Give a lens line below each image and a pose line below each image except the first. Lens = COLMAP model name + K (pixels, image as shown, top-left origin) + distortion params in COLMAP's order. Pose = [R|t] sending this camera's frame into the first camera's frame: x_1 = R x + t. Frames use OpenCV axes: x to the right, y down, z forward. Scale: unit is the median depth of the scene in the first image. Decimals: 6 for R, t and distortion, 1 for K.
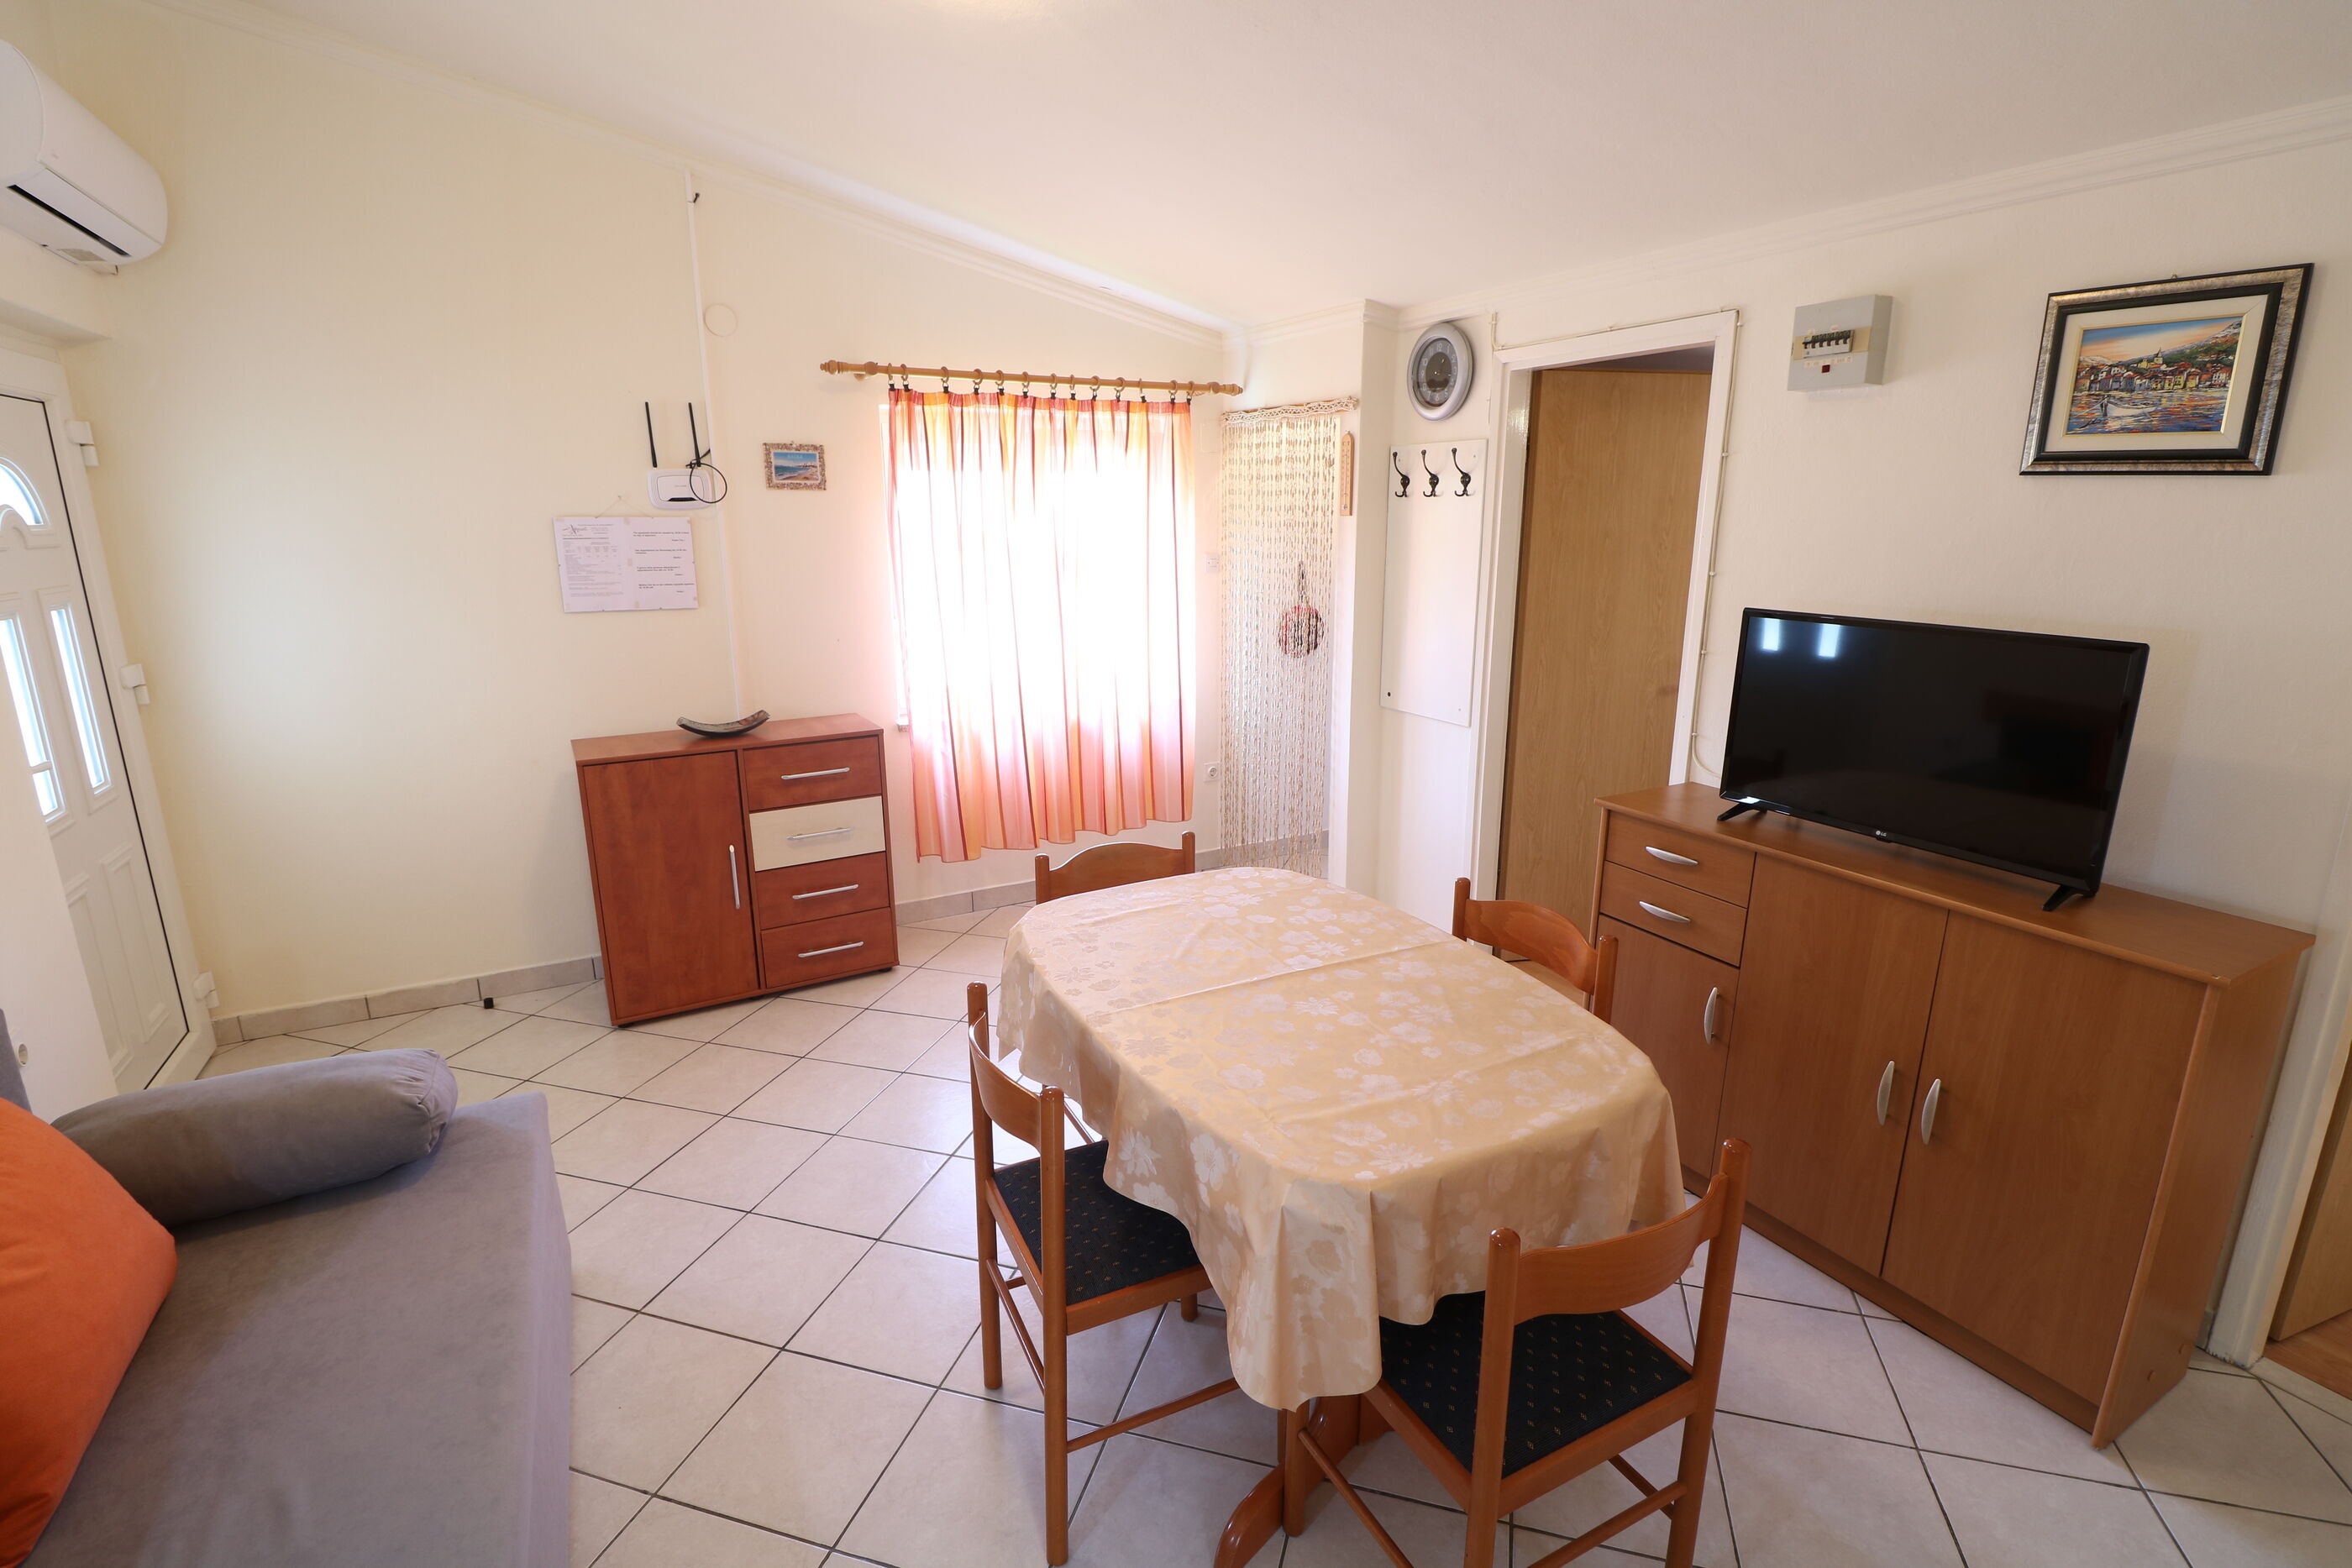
lens RADIAL K [[1087.7, 0, 1180.1], [0, 1087.7, 767.7], [0, 0, 1]] dist [-0.007354, -0.008835]
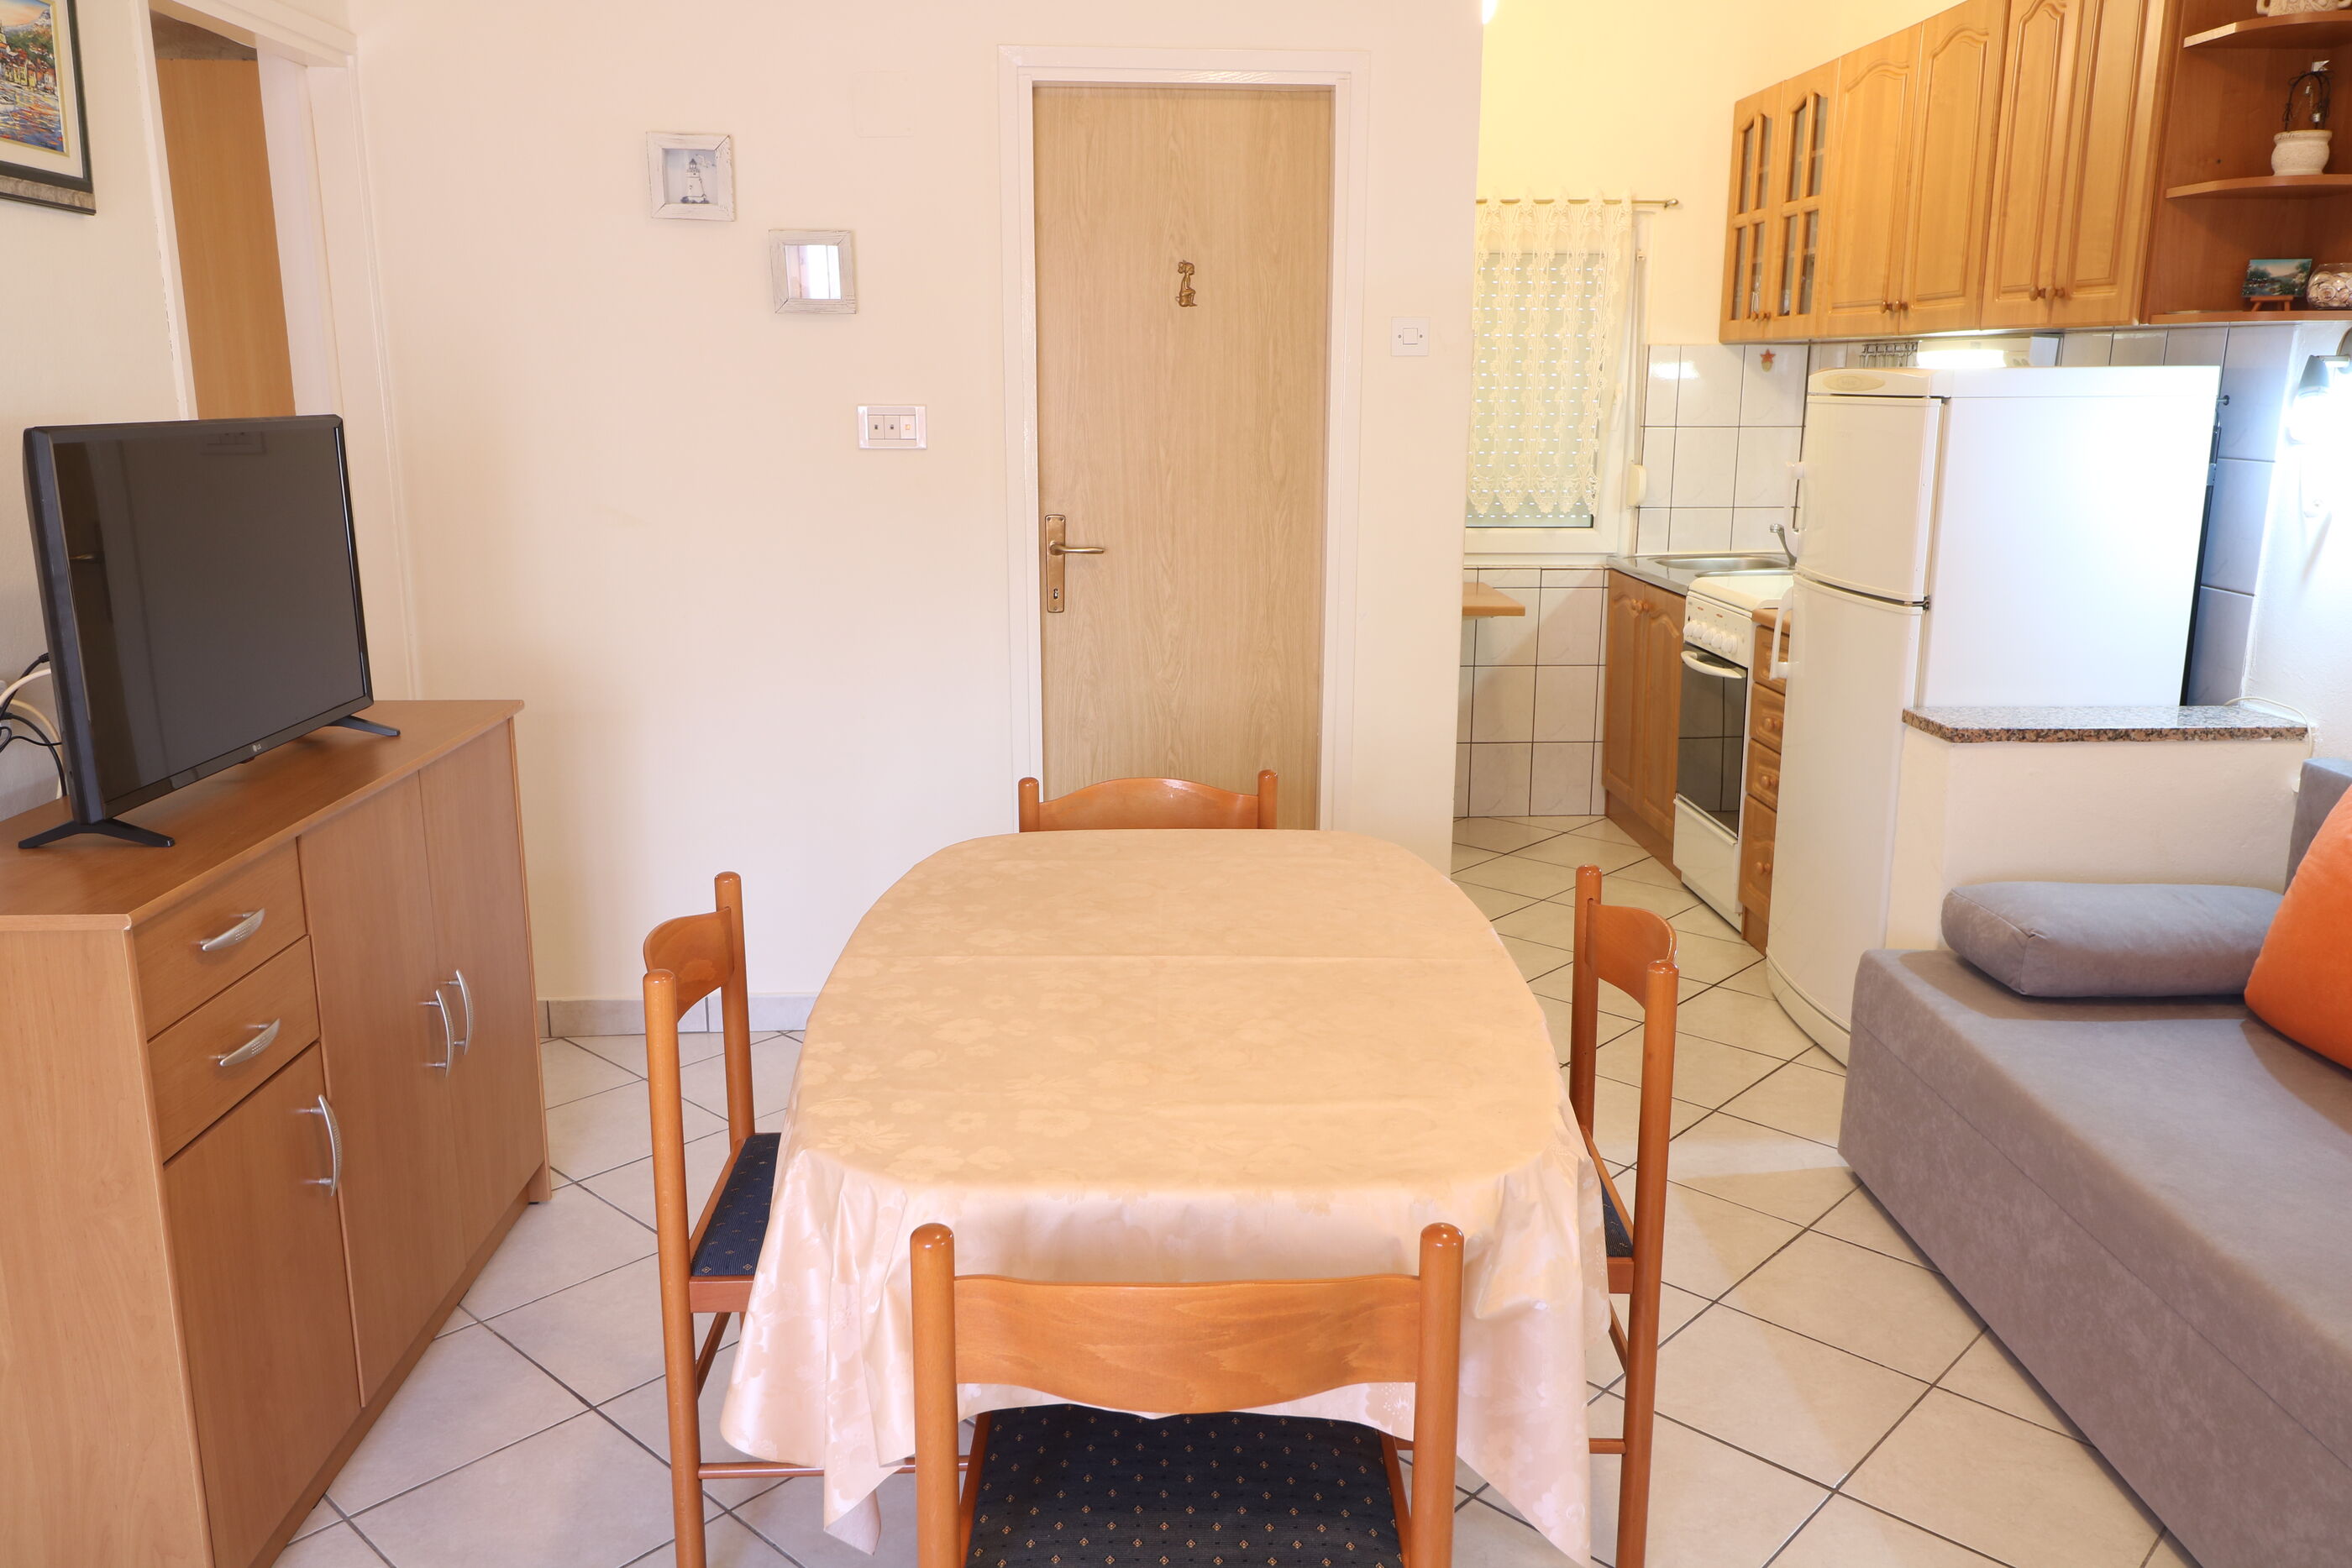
lens RADIAL K [[1785.8, 0, 1177.7], [0, 1785.8, 775.7], [0, 0, 1]] dist [0.010183, -0.005660]
pose [[-0.891199, -0.102768, 0.441818, -0.197351], [0.099574, 0.905921, 0.411573, -0.190525], [-0.442549, 0.410787, -0.797123, 0.987210]]
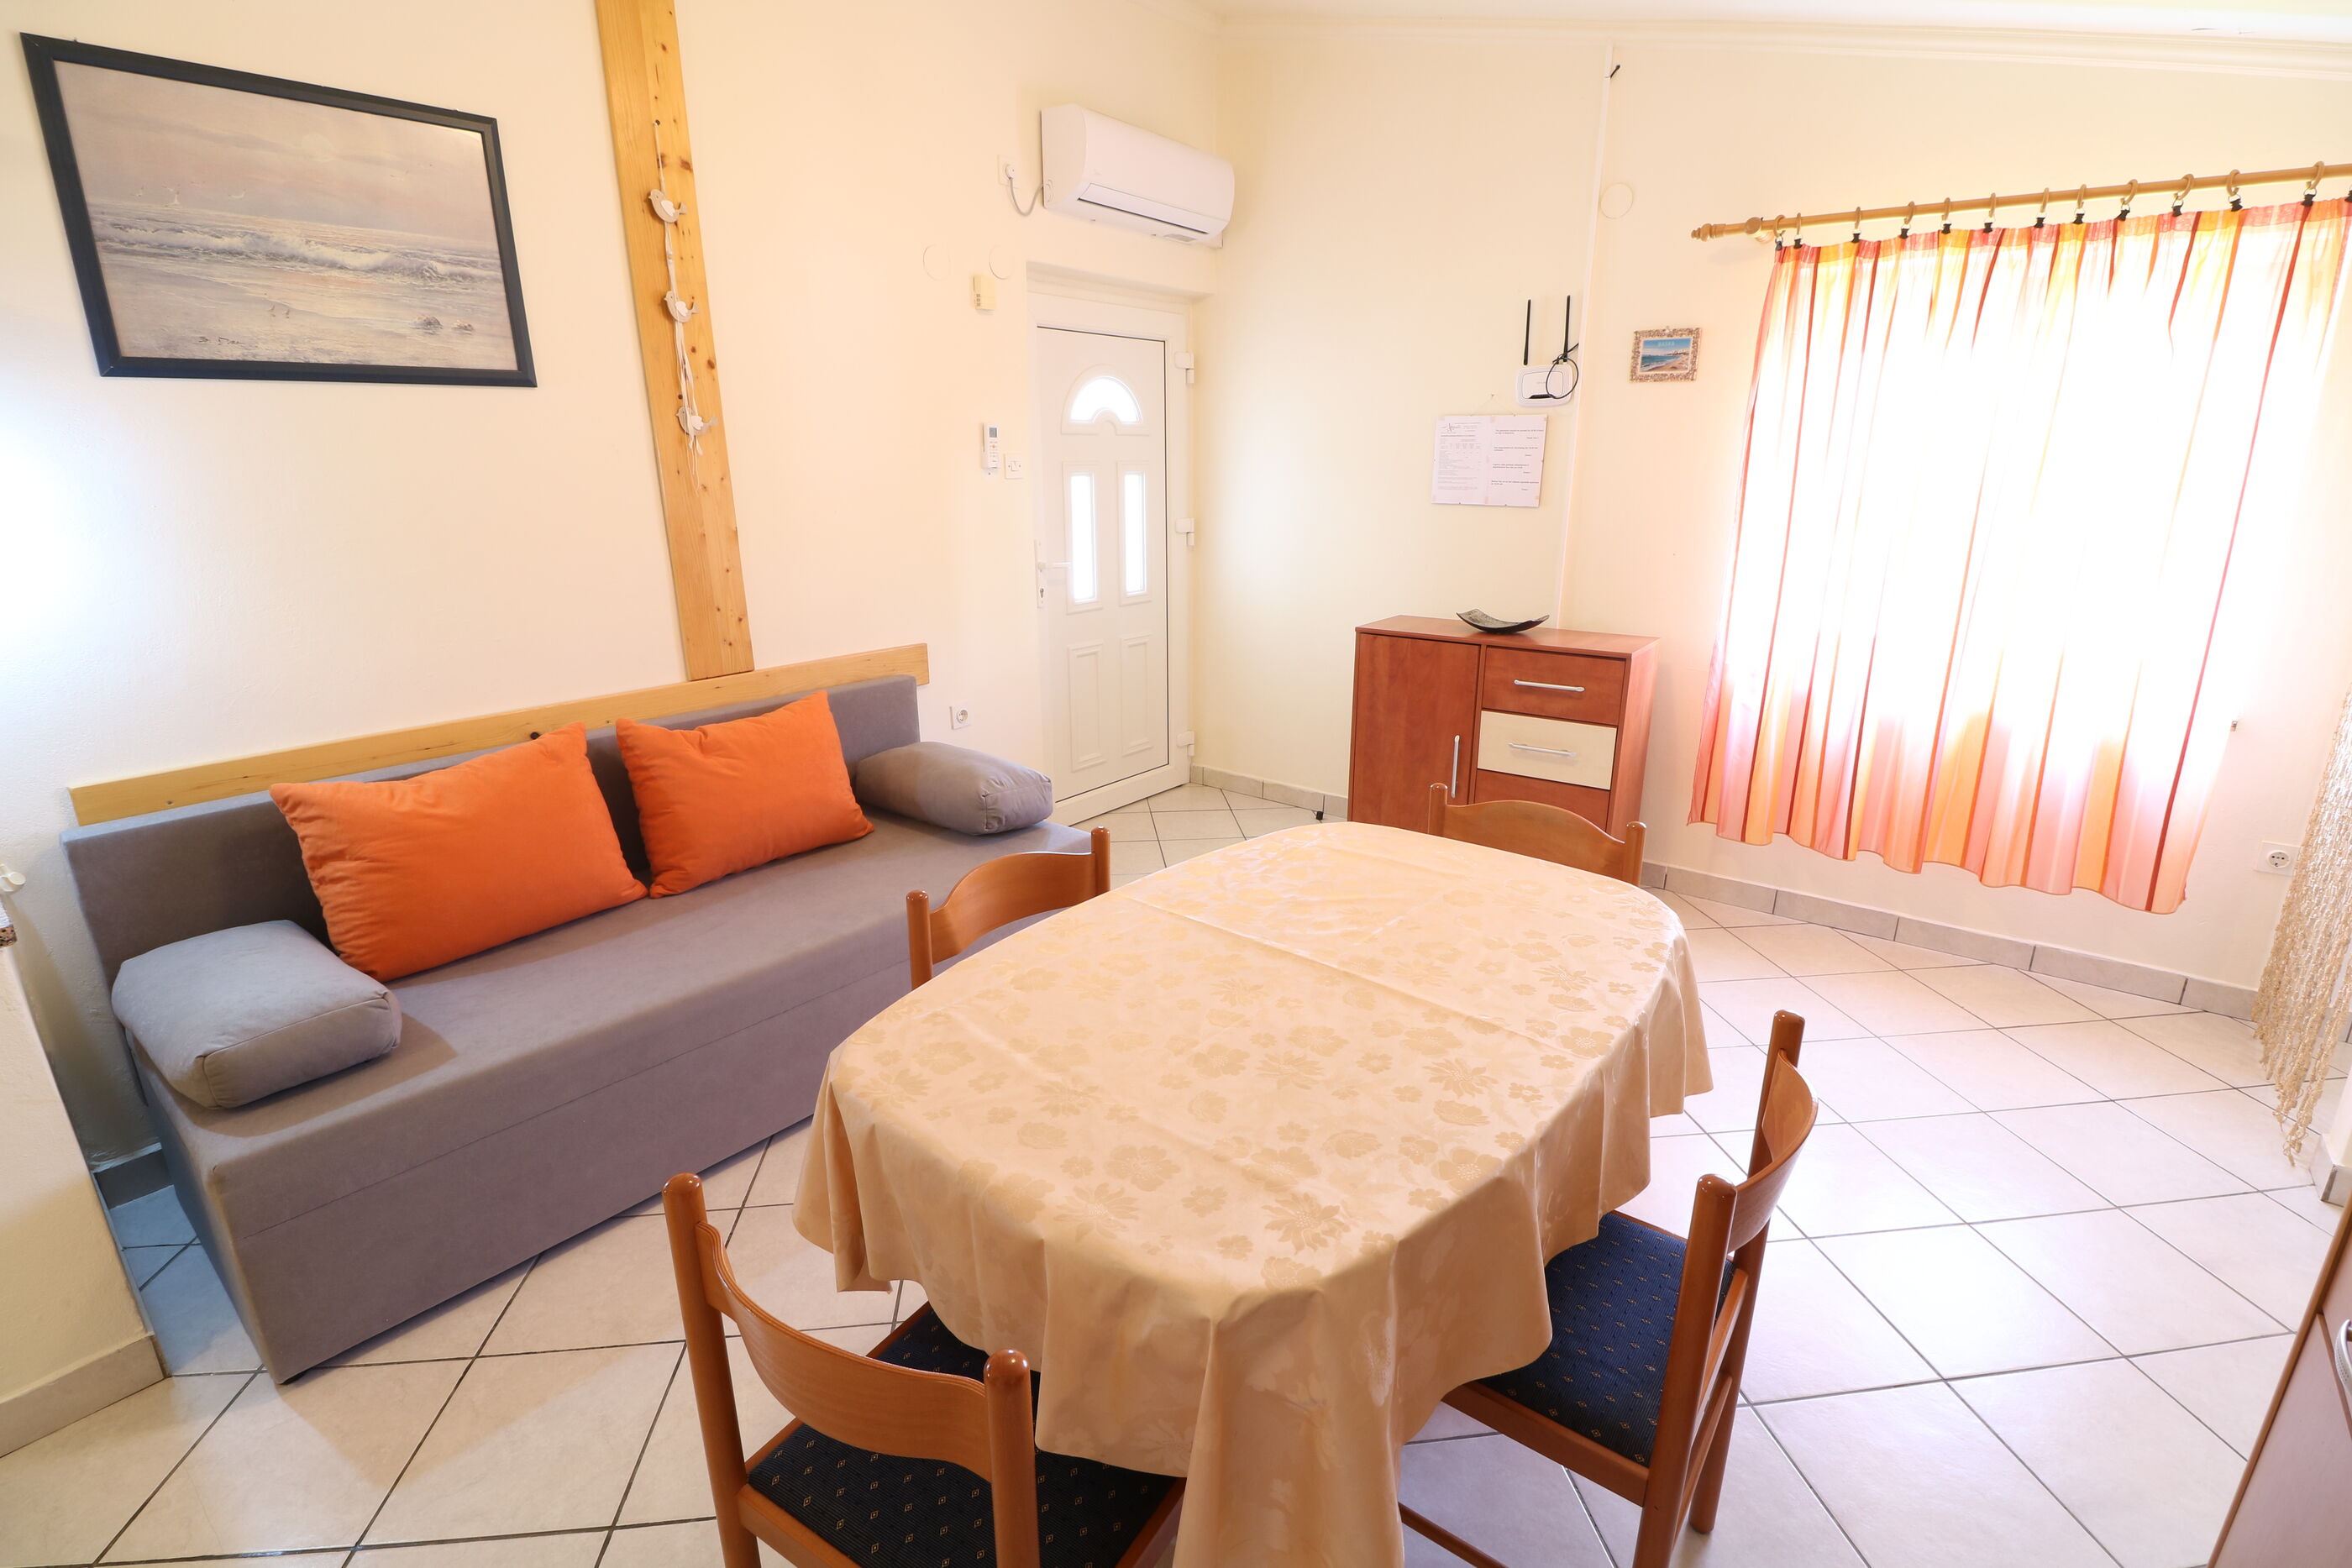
lens RADIAL K [[1087.7, 0, 1206.7], [0, 1087.7, 784.1], [0, 0, 1]] dist [-0.007354, -0.008835]
pose [[0.401501, 0.268186, -0.875713, 0.392704], [-0.209716, 0.957683, 0.197137, -0.036668], [0.891524, 0.104500, 0.440754, 0.319178]]
